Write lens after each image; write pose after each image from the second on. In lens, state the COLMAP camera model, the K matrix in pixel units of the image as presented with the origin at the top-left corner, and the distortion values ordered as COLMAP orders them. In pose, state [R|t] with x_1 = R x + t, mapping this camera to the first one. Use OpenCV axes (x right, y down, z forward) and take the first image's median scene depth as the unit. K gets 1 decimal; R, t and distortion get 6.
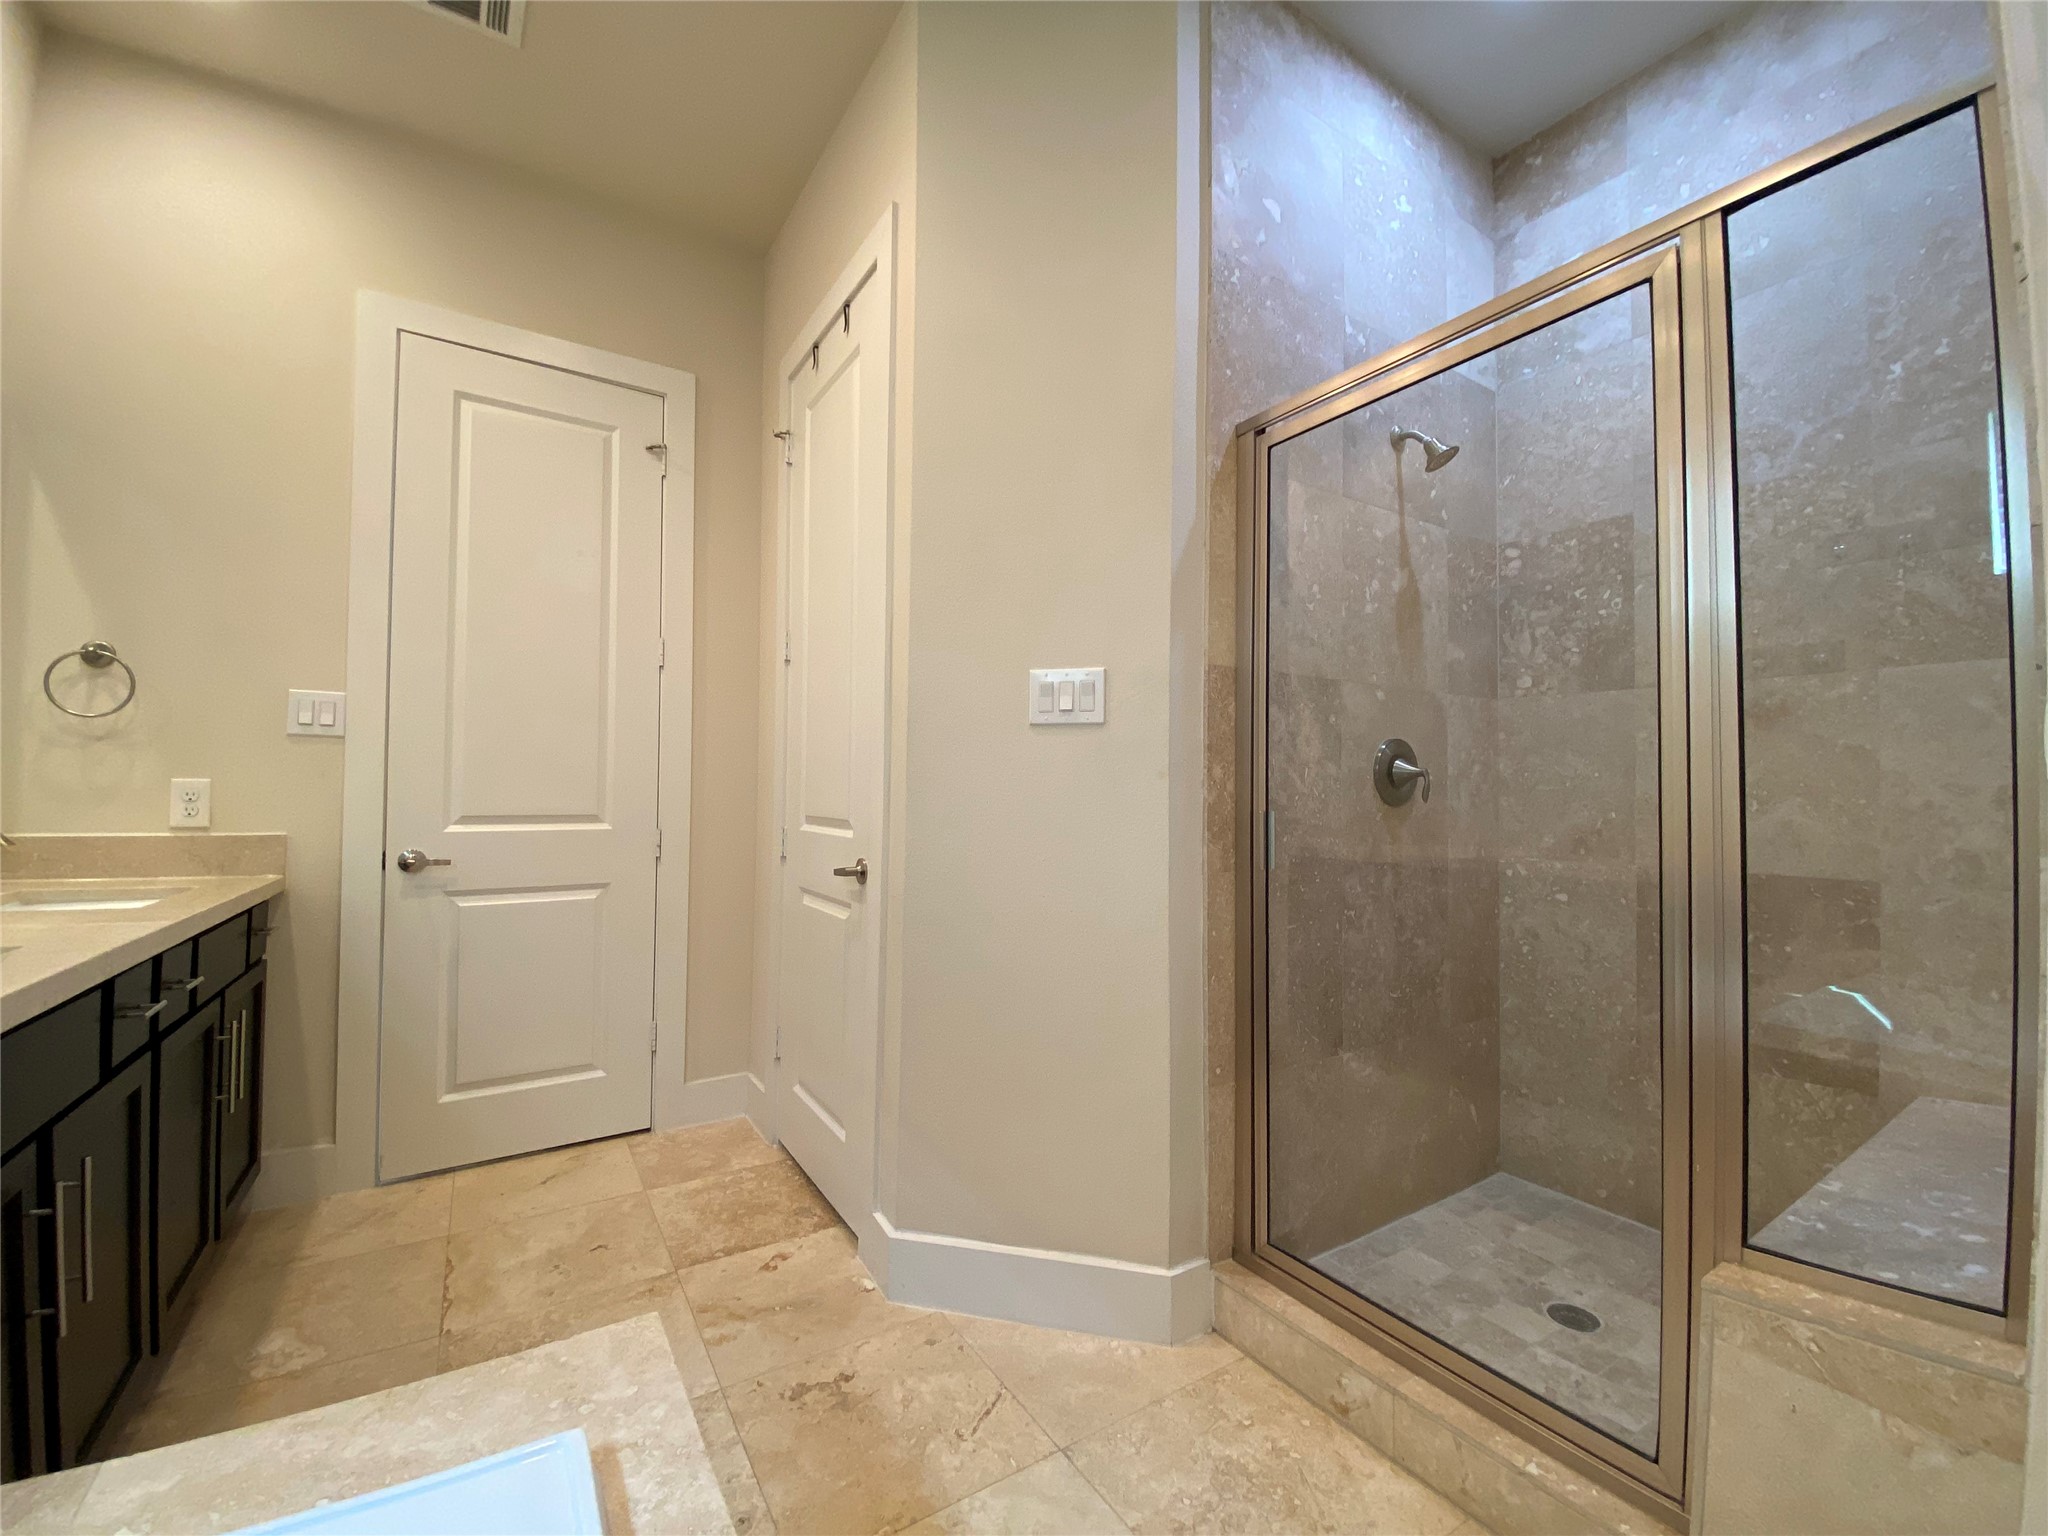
lens RADIAL K [[850.2, 0, 1019.2], [0, 850.2, 767.3], [0, 0, 1]] dist [-0.001077, -0.001768]
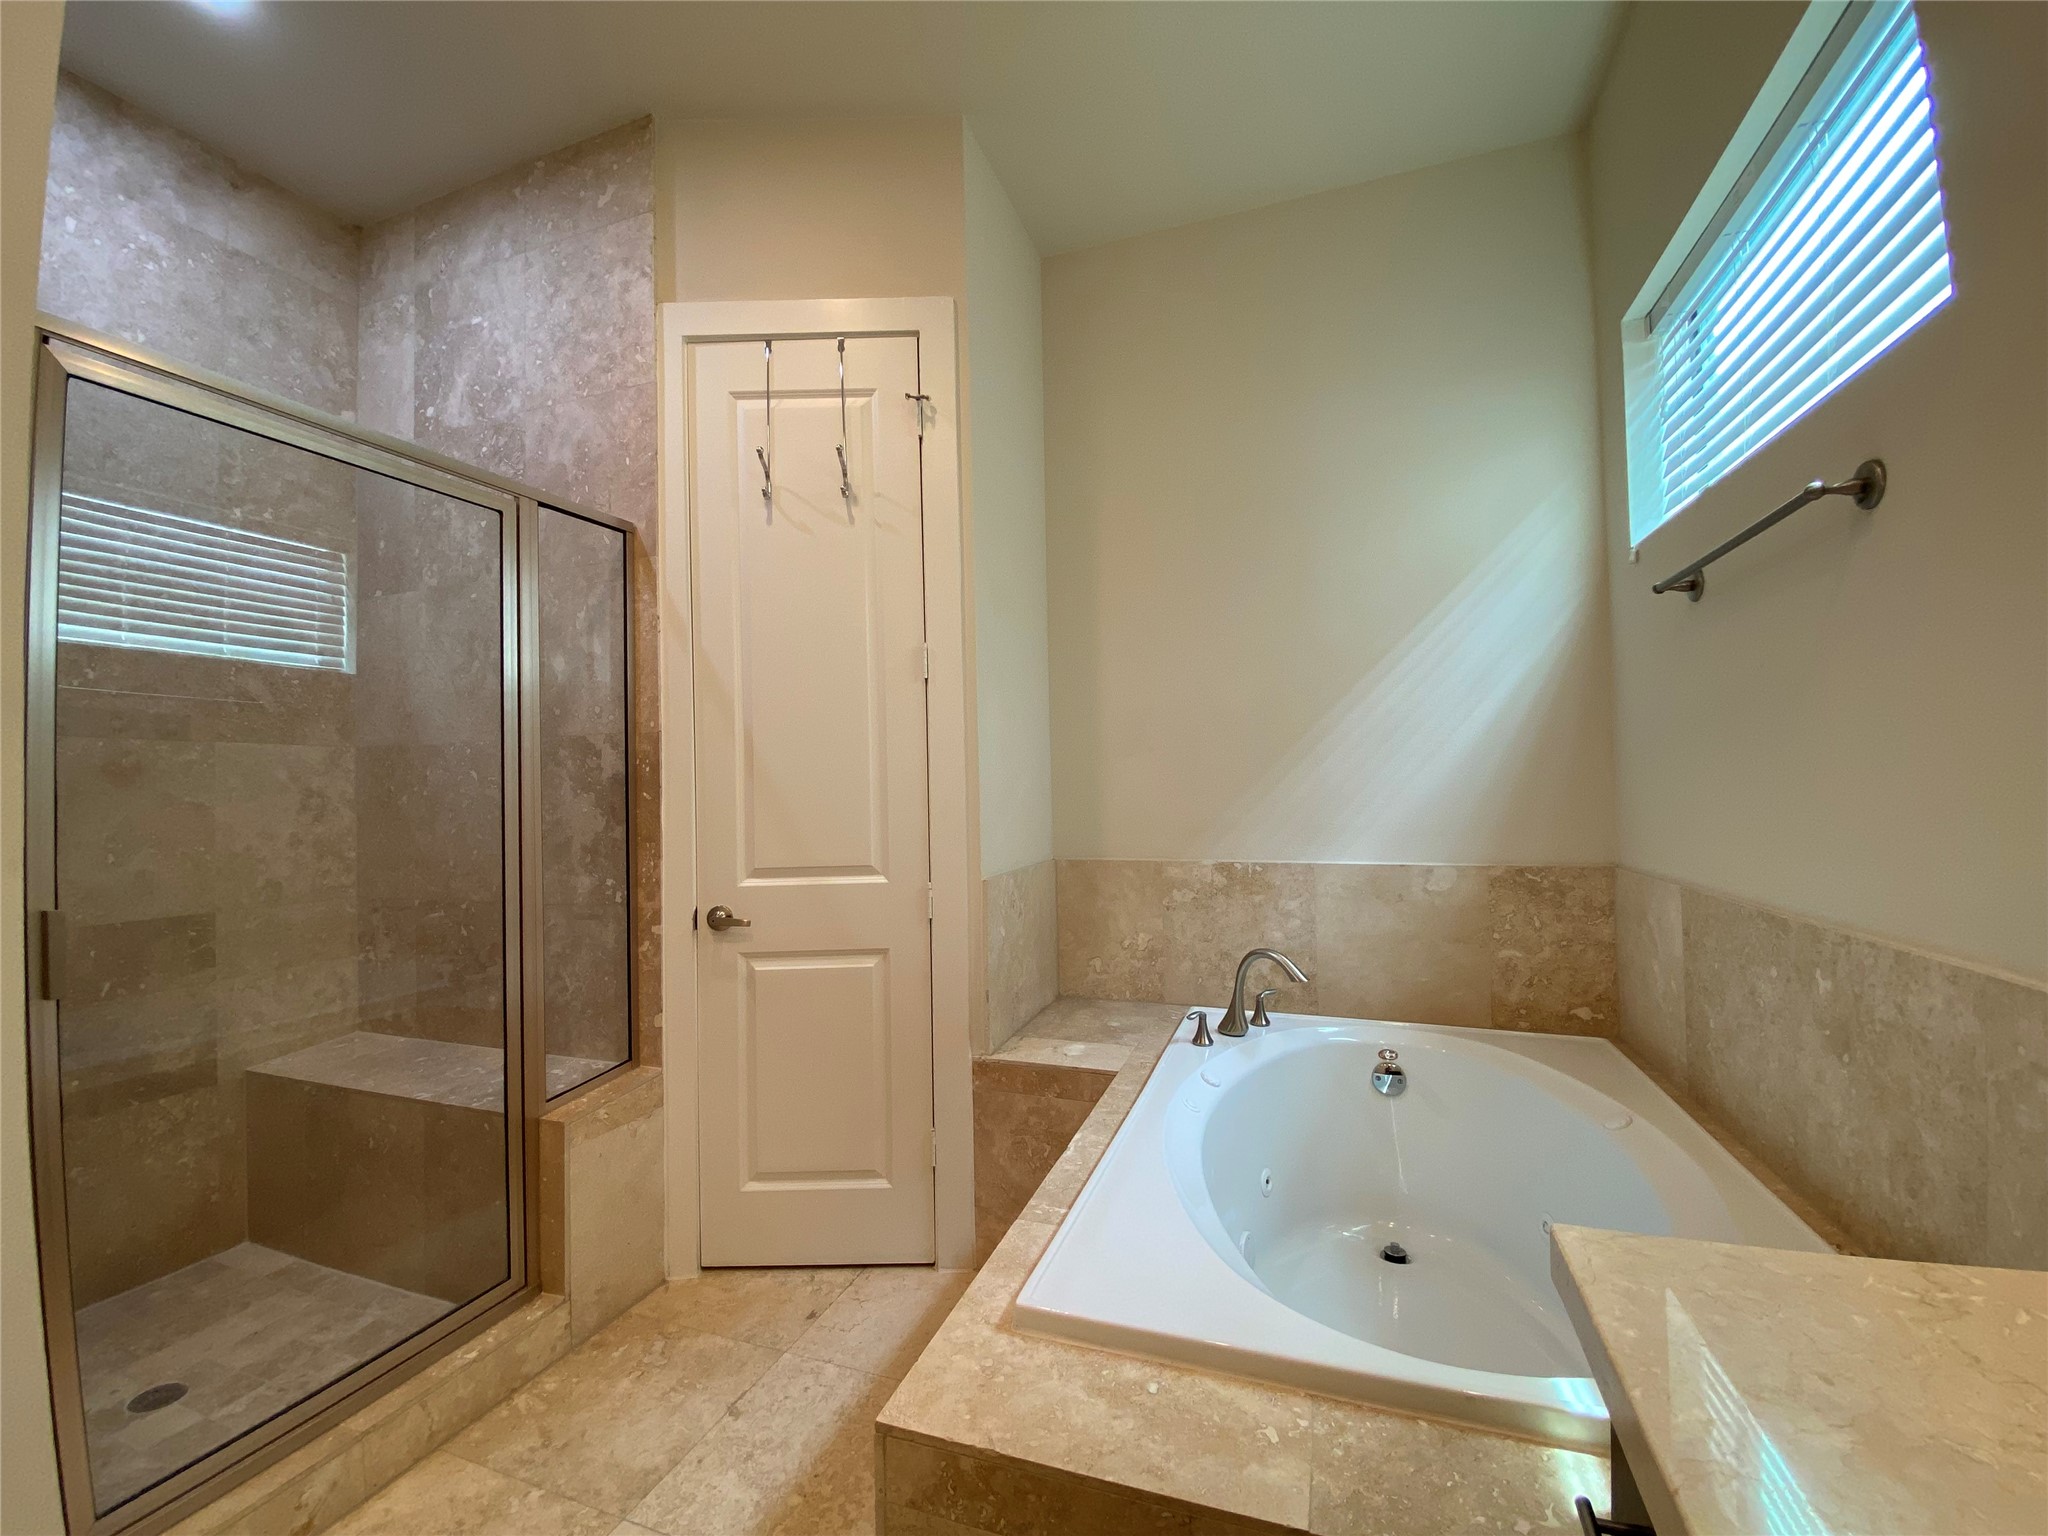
lens RADIAL K [[829.2, 0, 1035.3], [0, 829.2, 764.9], [0, 0, 1]] dist [0.010387, -0.002206]
pose [[-0.600895, 0.025252, 0.798929, -0.748930], [-0.014784, 0.998979, -0.042695, -0.050391], [-0.799191, -0.037466, -0.599908, 0.816386]]
